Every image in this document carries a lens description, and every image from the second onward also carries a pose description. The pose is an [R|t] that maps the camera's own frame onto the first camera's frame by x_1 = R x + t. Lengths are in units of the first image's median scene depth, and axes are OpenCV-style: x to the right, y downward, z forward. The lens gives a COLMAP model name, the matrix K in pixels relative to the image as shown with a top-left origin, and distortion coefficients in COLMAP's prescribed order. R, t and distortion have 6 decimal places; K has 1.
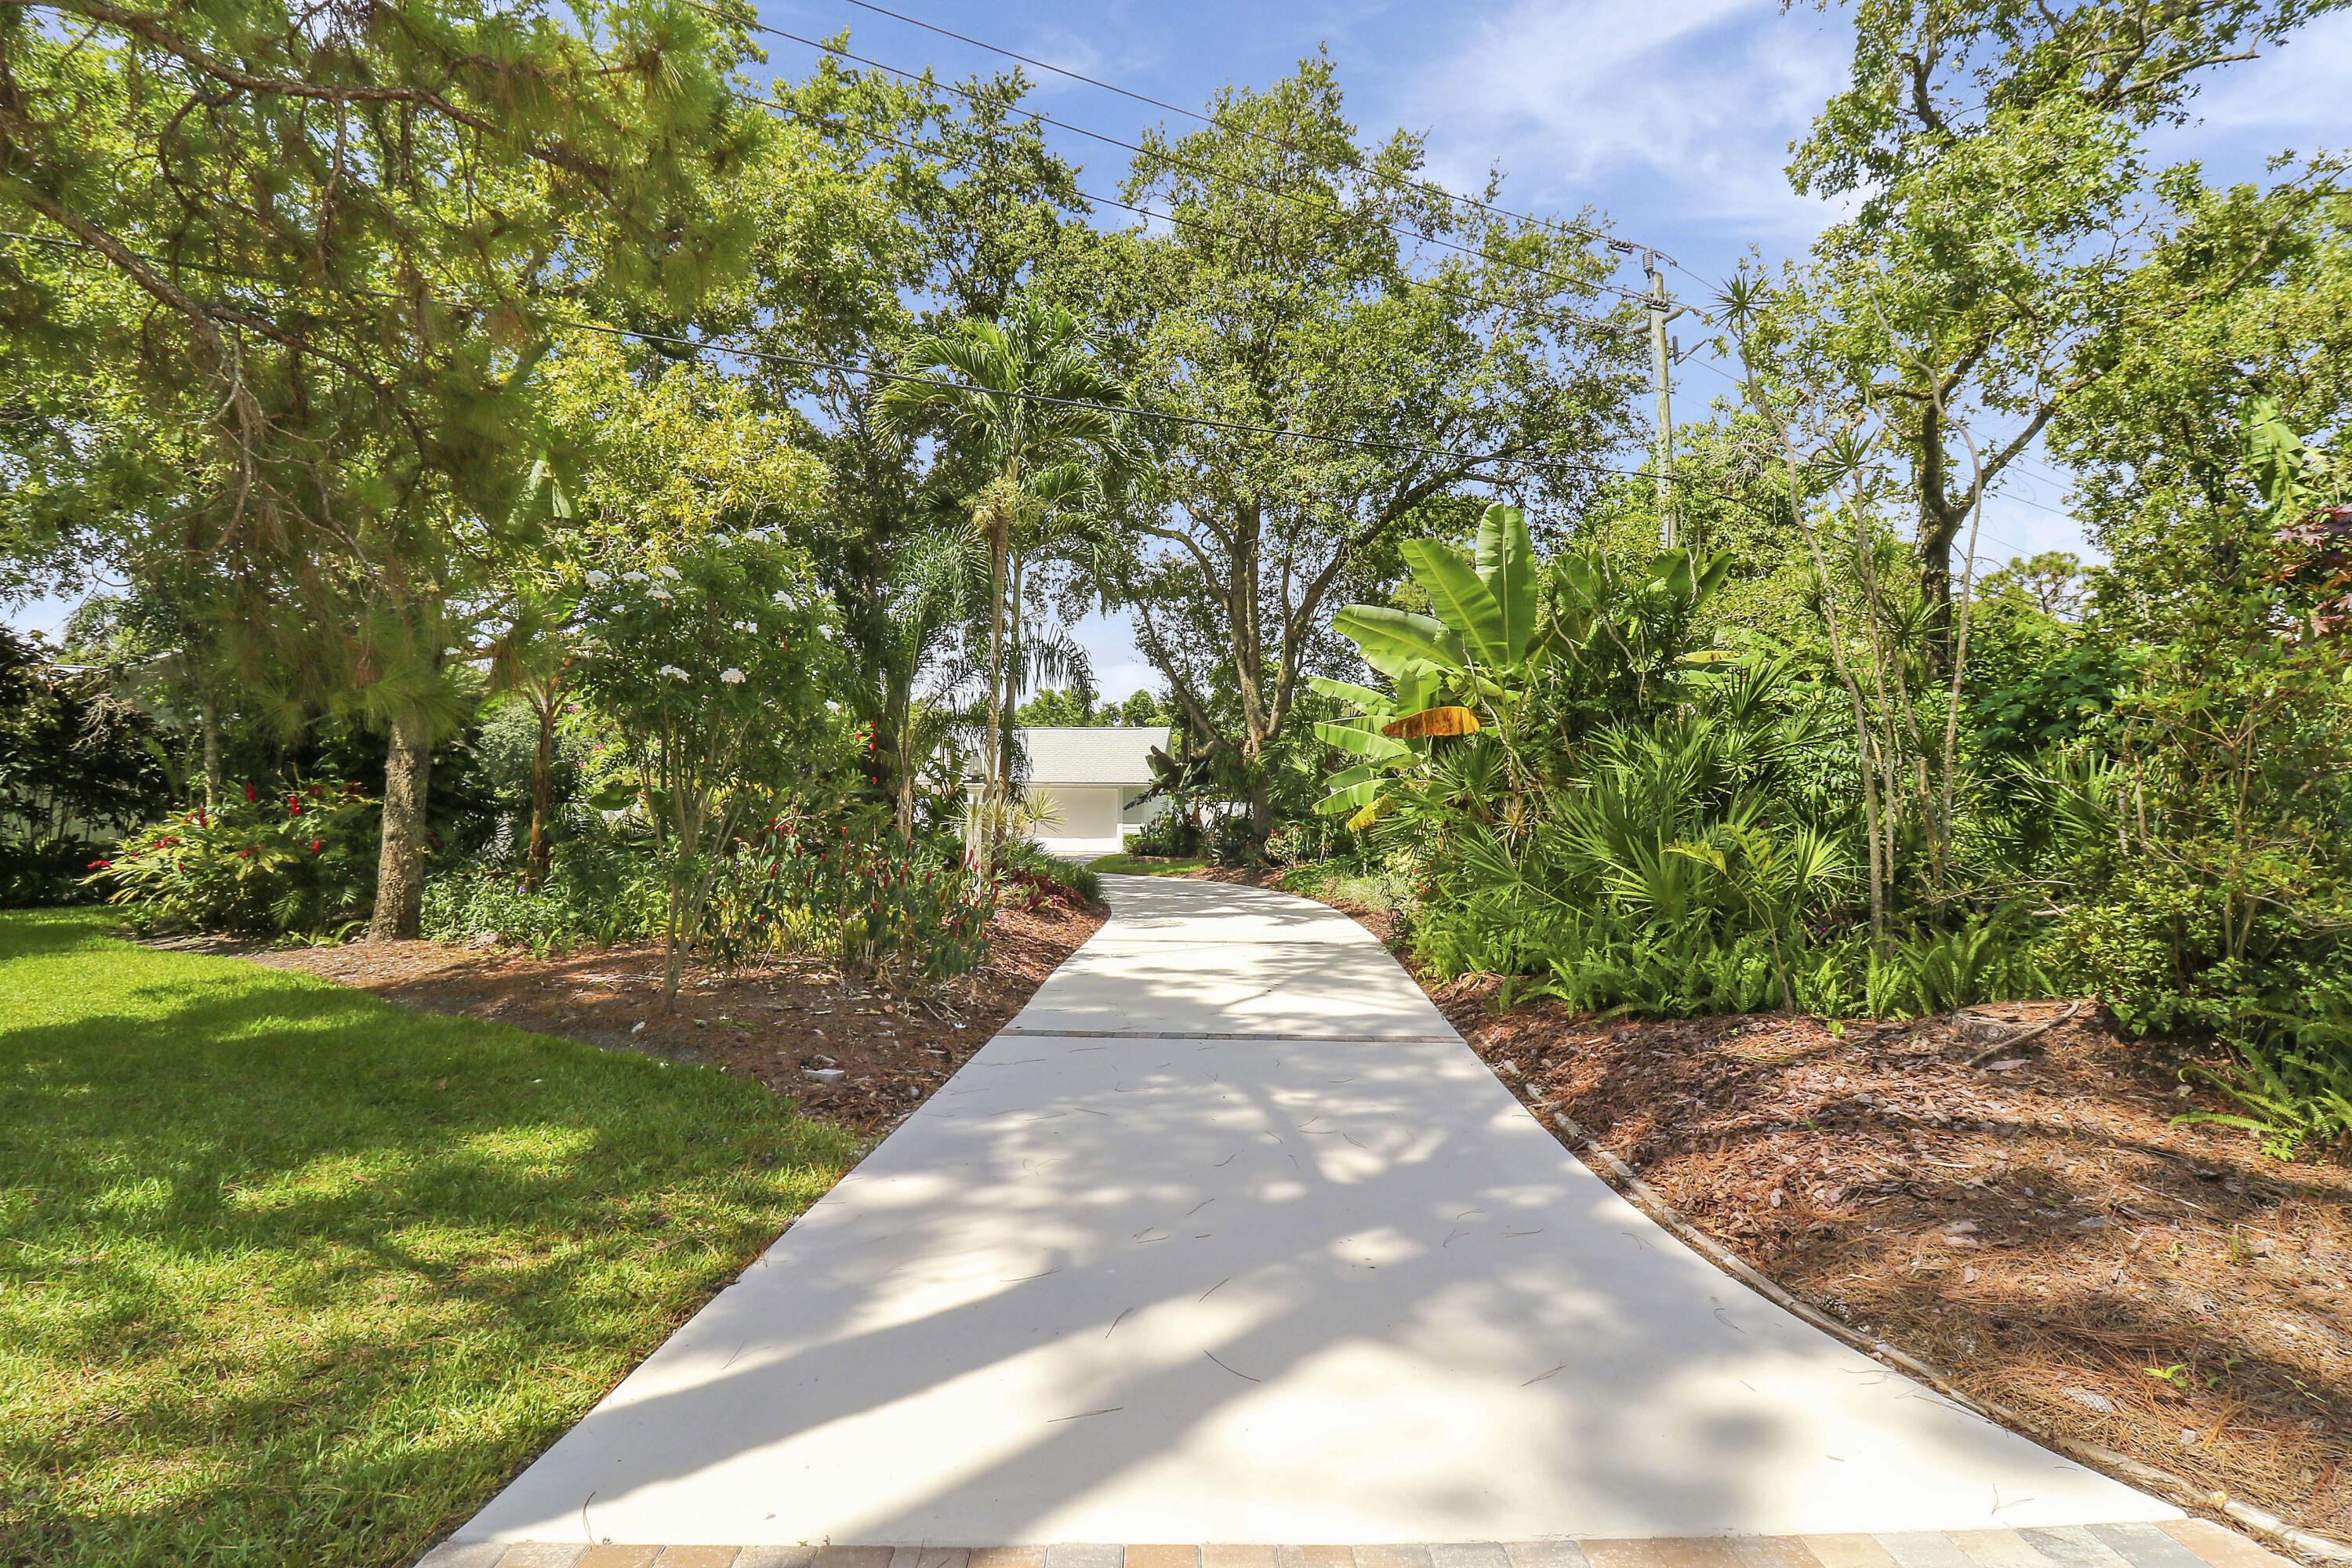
lens RADIAL K [[1035.9, 0, 1177.8], [0, 1035.9, 767.0], [0, 0, 1]] dist [0.000949, -0.009757]
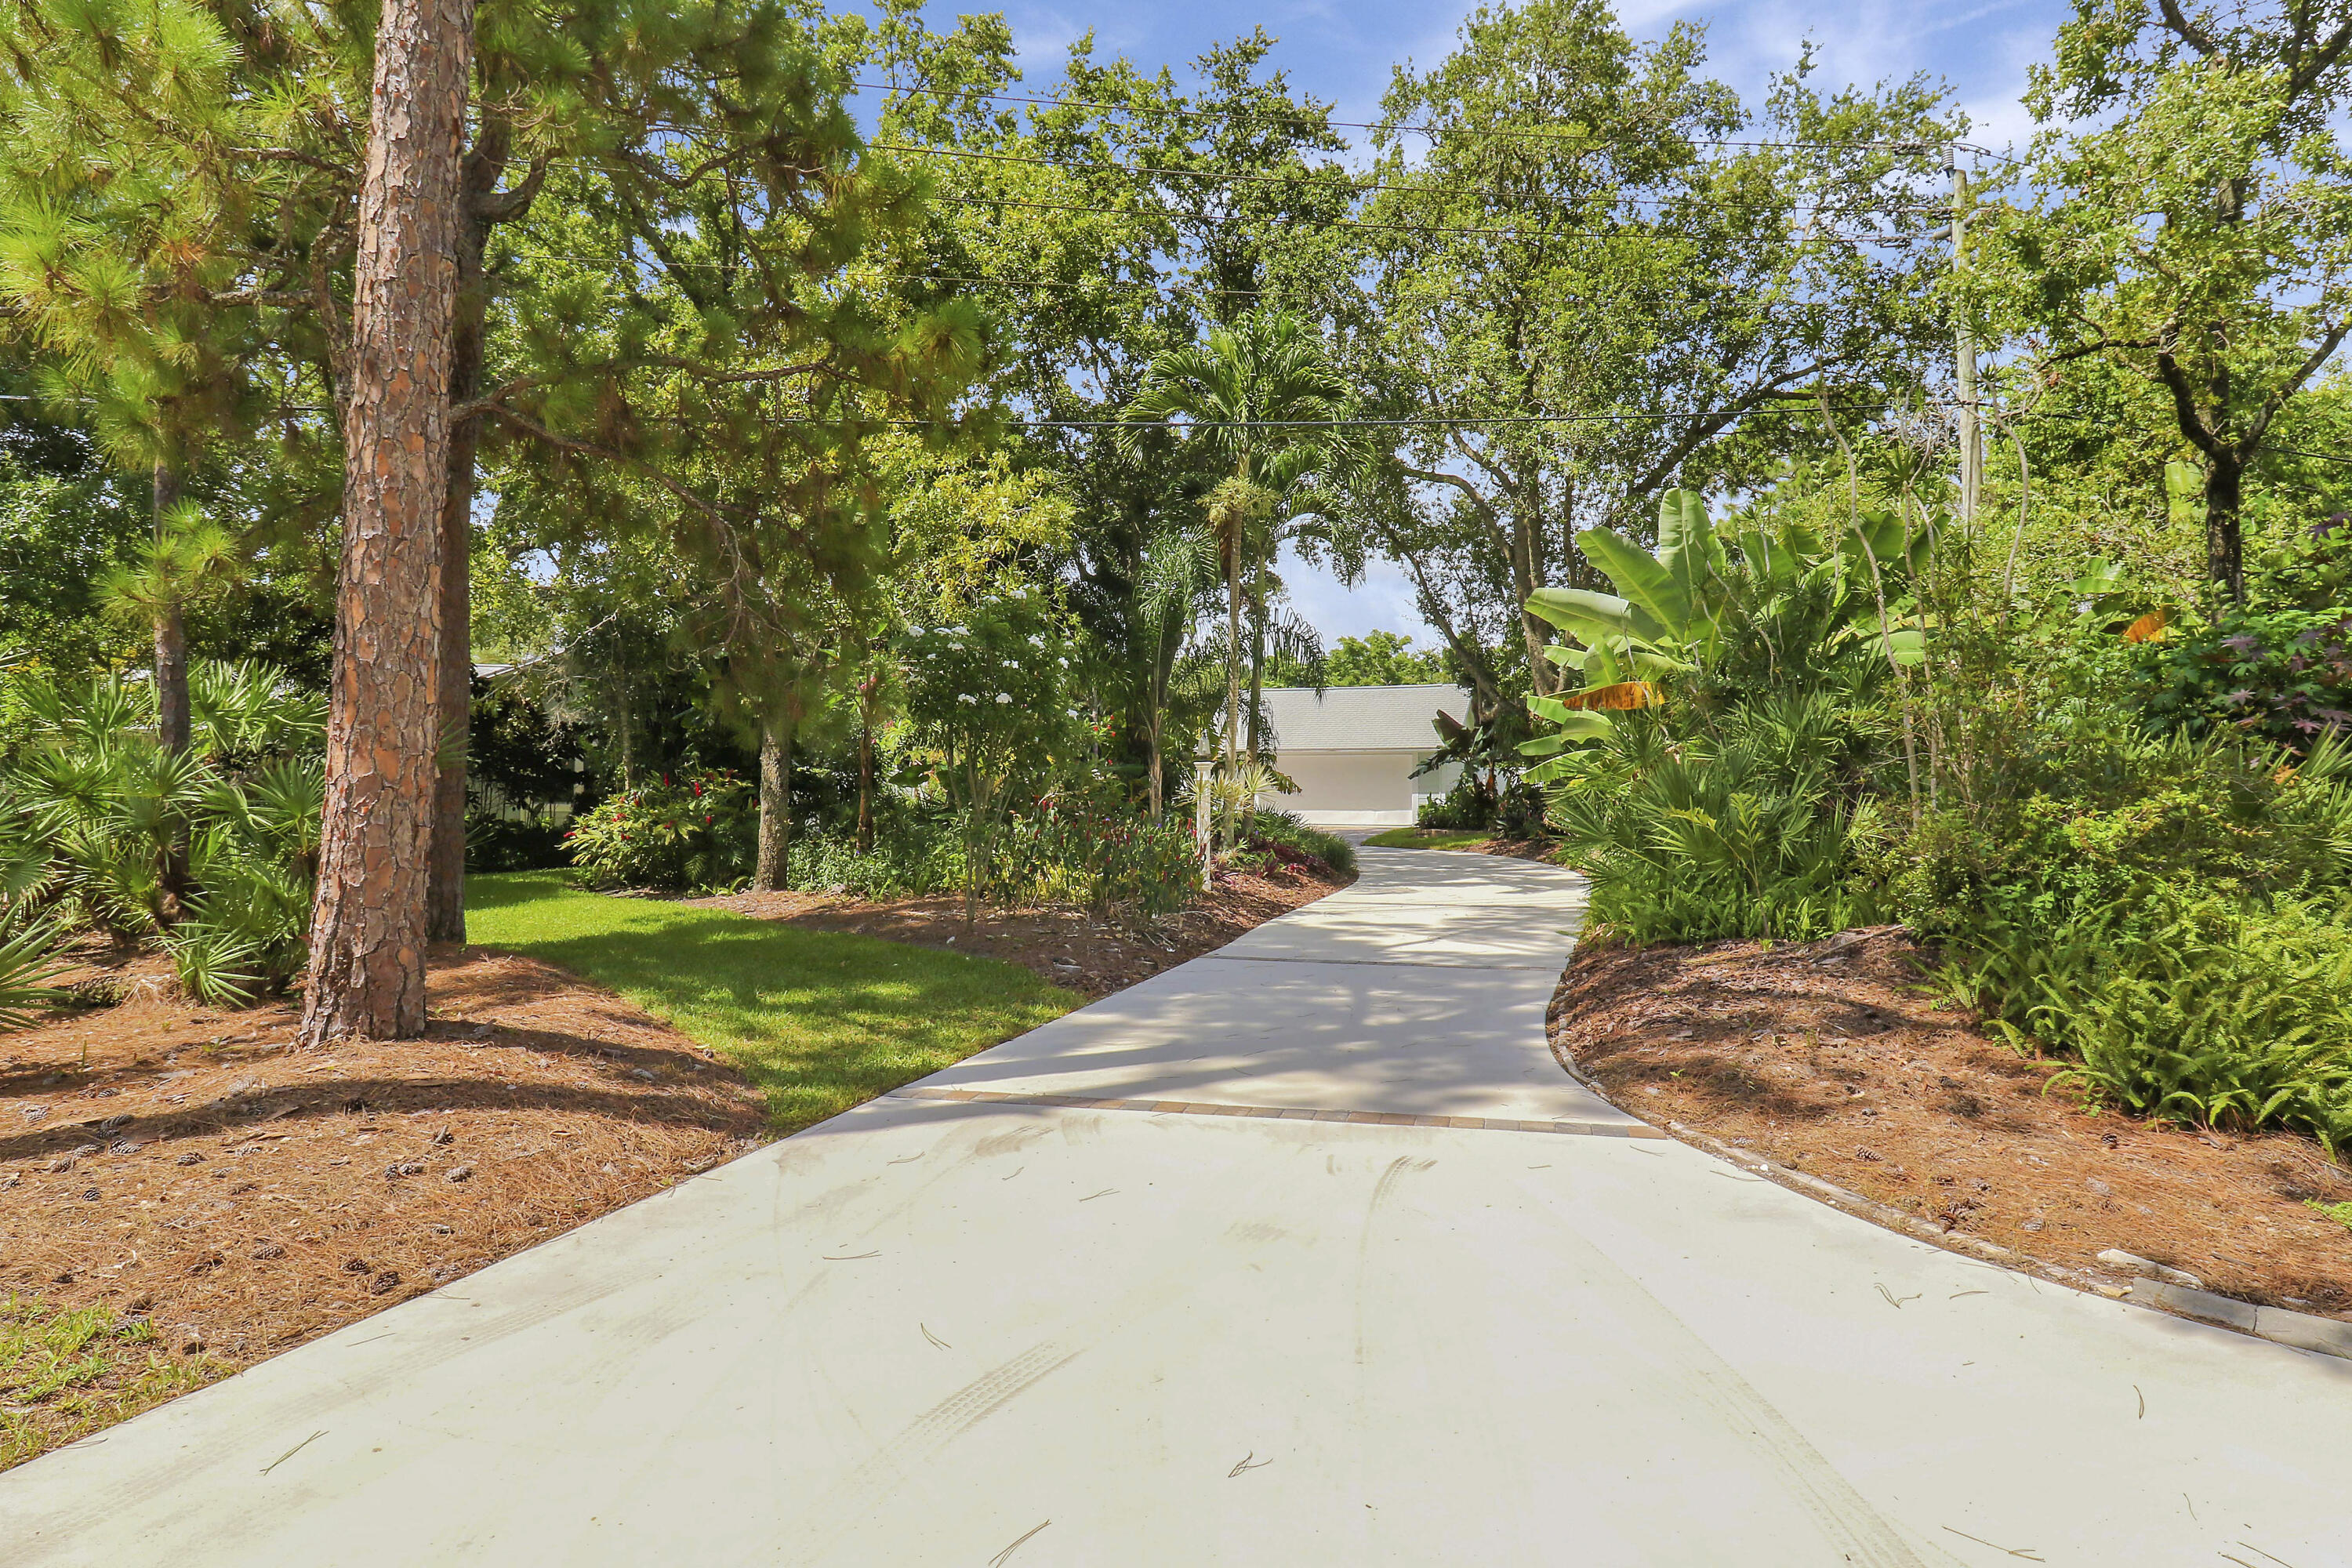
lens RADIAL K [[1106.4, 0, 1177.9], [0, 1106.4, 755.1], [0, 0, 1]] dist [0.001320, -0.008350]
pose [[0.966858, -0.020055, -0.254526, 0.083166], [0.024852, 0.999569, 0.015642, -0.011089], [0.254103, -0.021449, 0.966939, -0.183080]]
